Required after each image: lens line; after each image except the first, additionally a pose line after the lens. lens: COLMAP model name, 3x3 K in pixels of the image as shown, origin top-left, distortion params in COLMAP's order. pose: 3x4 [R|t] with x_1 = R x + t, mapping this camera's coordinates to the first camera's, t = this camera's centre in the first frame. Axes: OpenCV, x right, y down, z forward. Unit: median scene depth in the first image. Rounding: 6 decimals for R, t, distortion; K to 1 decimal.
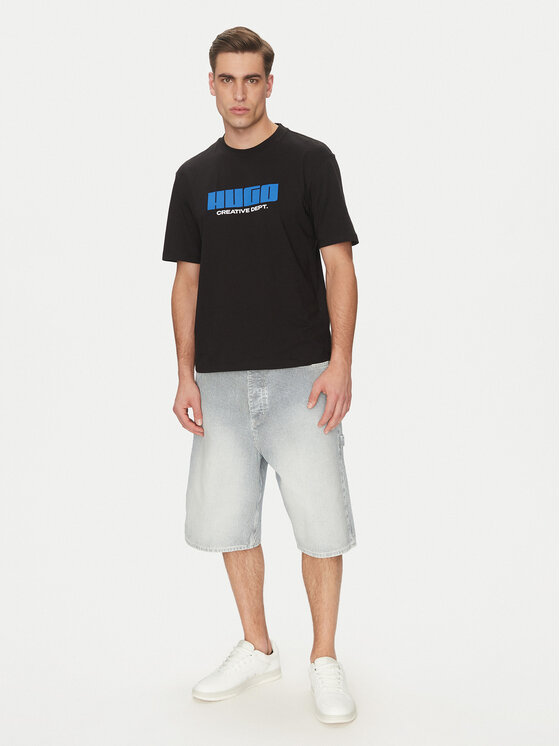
lens RADIAL K [[825.2, 0, 279.6], [0, 825.2, 373.8], [0, 0, 1]] dist [0.085672, -0.029018]
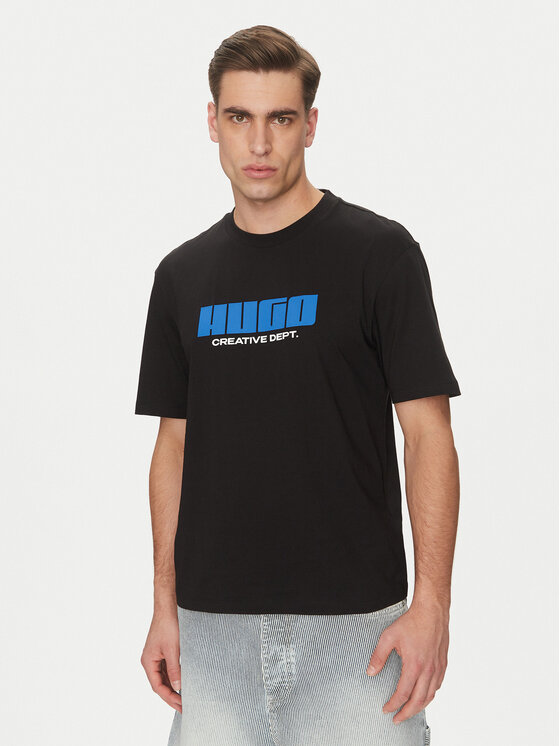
lens RADIAL K [[825.2, 0, 279.6], [0, 825.2, 373.8], [0, 0, 1]] dist [0.085672, -0.029018]
pose [[0.994442, 0.032954, -0.099992, 0.028126], [-0.046351, 0.989792, -0.134769, -0.098865], [0.094530, 0.138654, 0.985819, 0.450412]]
